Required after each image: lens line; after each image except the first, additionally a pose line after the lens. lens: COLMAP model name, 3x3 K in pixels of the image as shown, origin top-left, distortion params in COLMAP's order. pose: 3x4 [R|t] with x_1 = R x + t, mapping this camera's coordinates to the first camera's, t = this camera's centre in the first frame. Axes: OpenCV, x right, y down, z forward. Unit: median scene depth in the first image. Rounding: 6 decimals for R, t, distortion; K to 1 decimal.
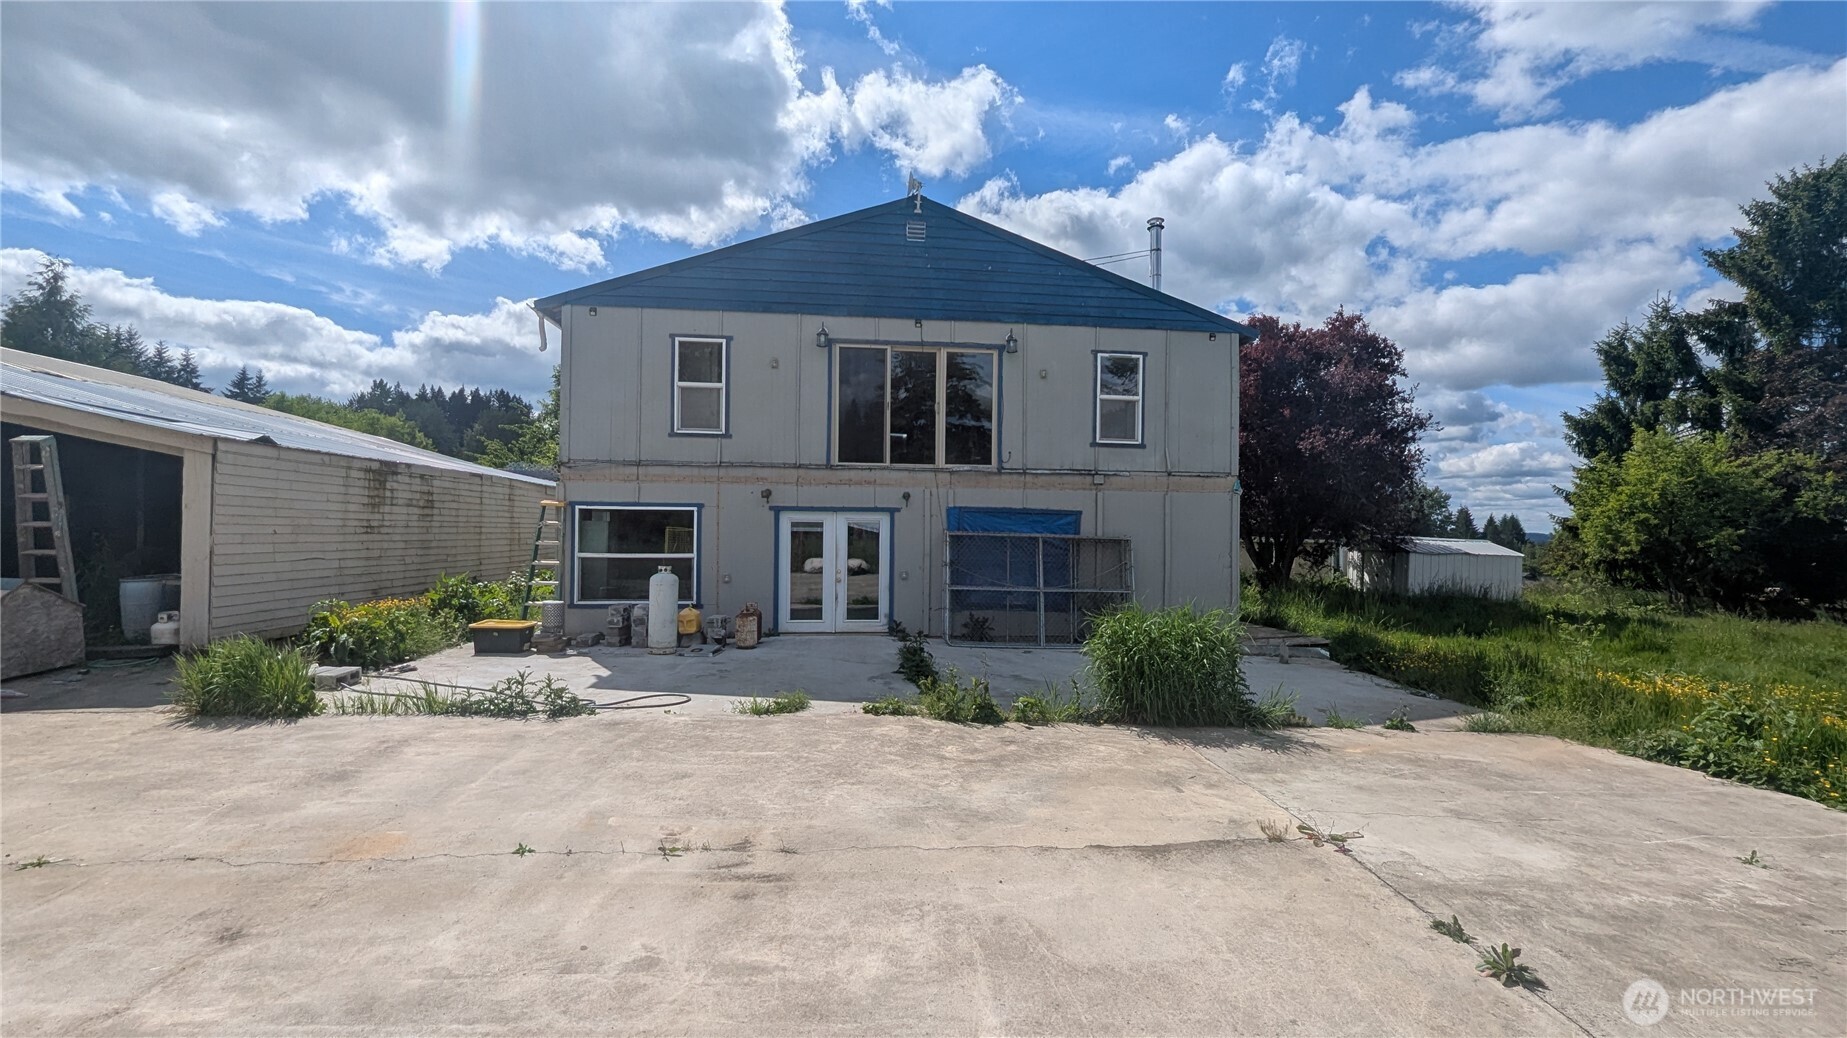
lens RADIAL K [[760.0, 0, 920.3], [0, 760.0, 527.8], [0, 0, 1]] dist [0.001077, -0.000738]
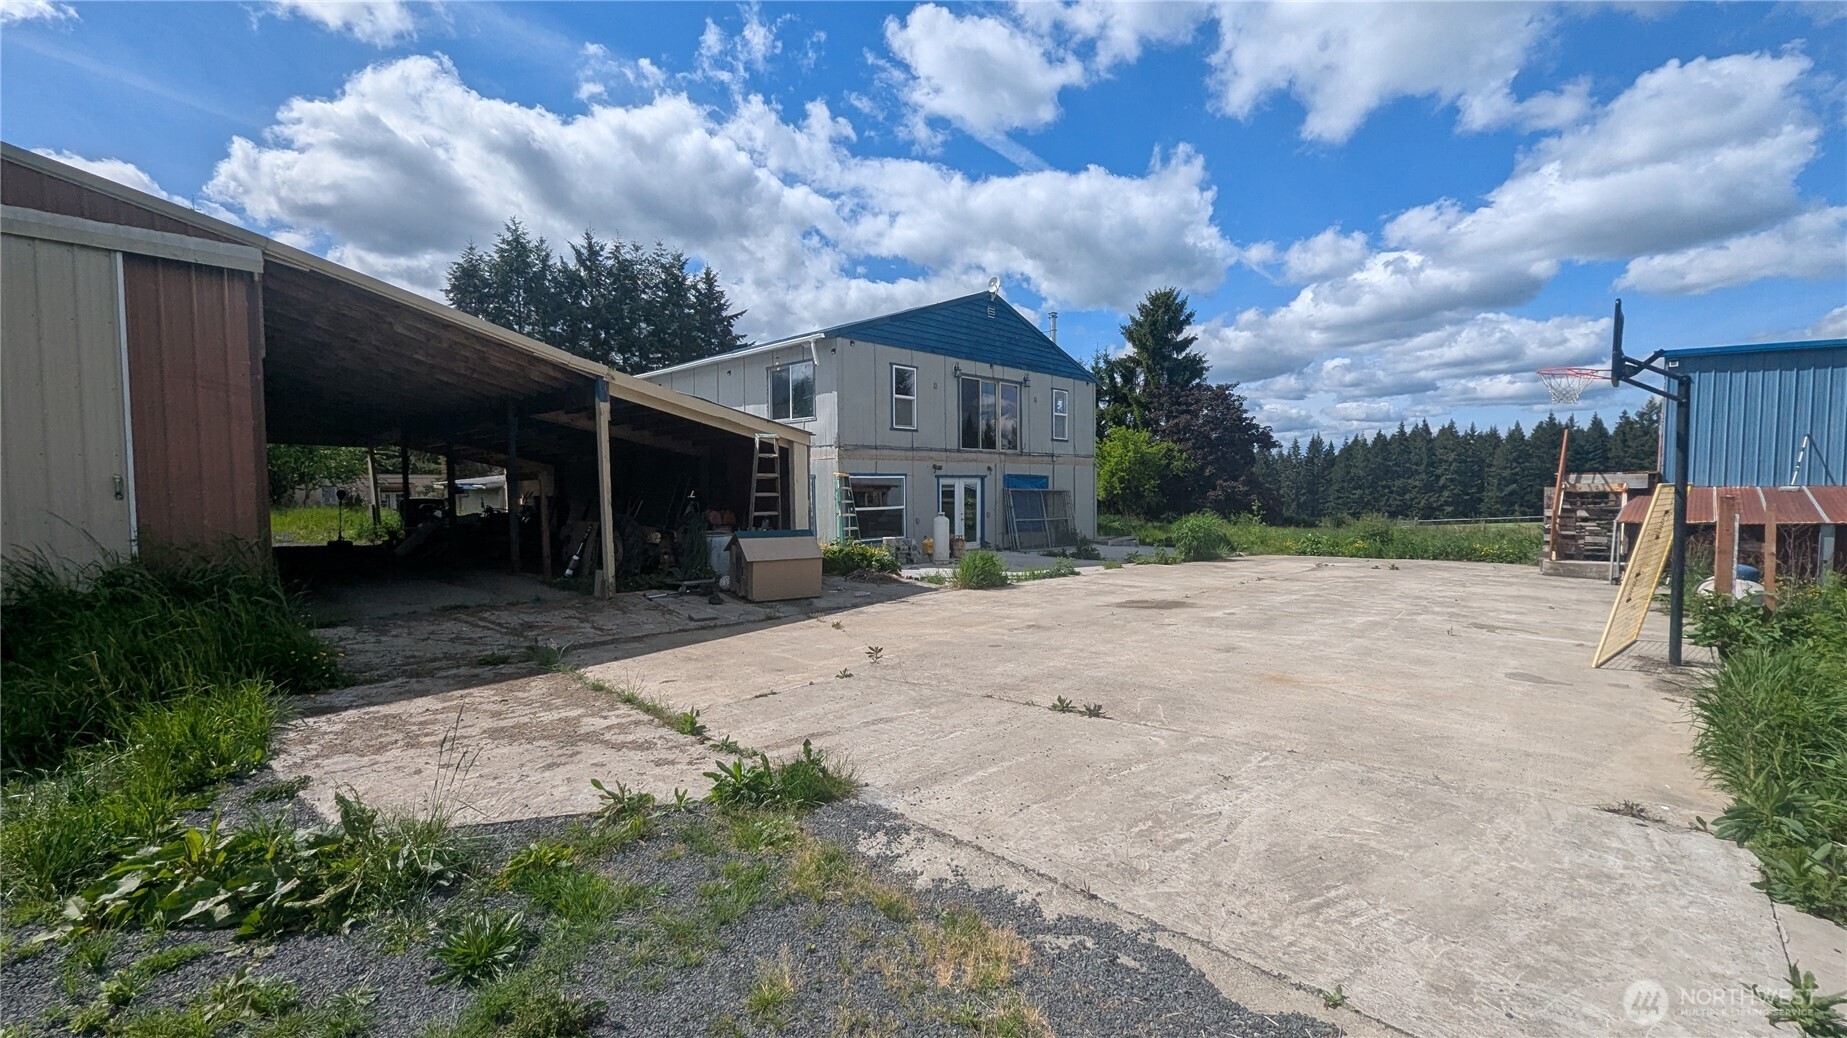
lens RADIAL K [[760.0, 0, 933.9], [0, 760.0, 538.6], [0, 0, 1]] dist [0.001077, -0.000738]
pose [[0.753898, -0.059420, 0.654299, -0.533310], [0.009543, 0.996787, 0.079528, -0.009187], [-0.656923, -0.053713, 0.752042, -0.094618]]
